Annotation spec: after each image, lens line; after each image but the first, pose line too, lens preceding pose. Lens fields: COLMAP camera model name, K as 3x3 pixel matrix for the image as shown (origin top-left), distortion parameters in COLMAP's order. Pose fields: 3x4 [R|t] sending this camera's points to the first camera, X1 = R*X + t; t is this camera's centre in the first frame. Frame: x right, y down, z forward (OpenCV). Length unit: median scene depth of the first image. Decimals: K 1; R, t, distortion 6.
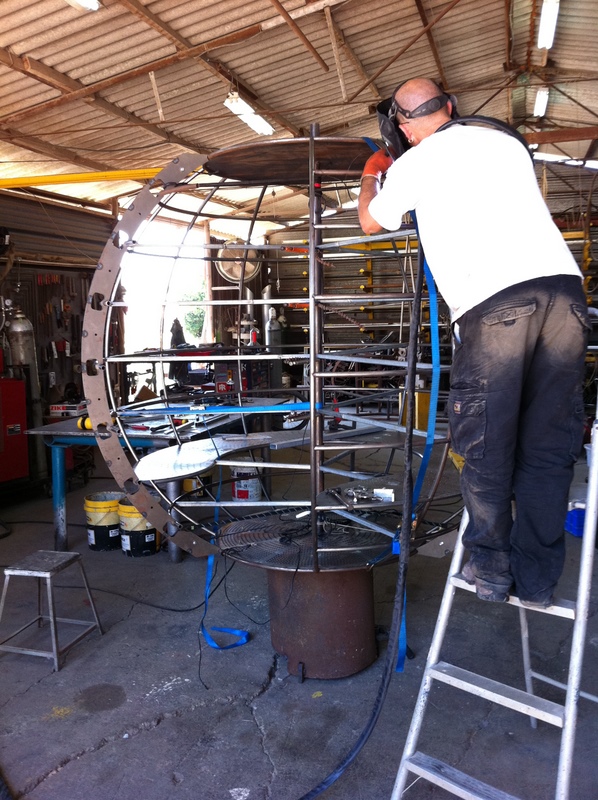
lens RADIAL K [[763.7, 0, 264.3], [0, 763.7, 401.0], [0, 0, 1]] dist [0.072467, -0.203150]
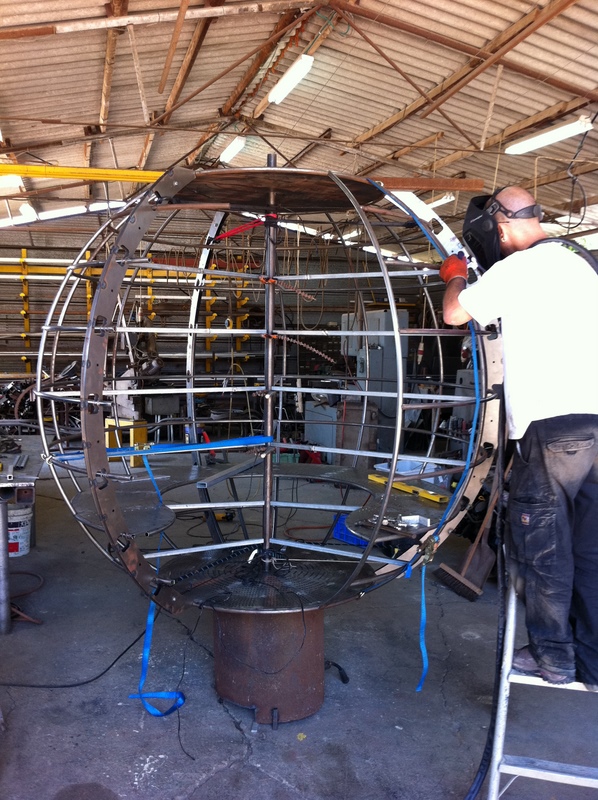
lens RADIAL K [[791.8, 0, 261.3], [0, 791.8, 398.8], [0, 0, 1]] dist [-0.010809, -0.030285]
pose [[0.850071, -0.011578, 0.526540, -0.238247], [0.034000, 0.998879, -0.032926, -0.006460], [-0.525569, 0.045892, 0.849512, 0.076466]]
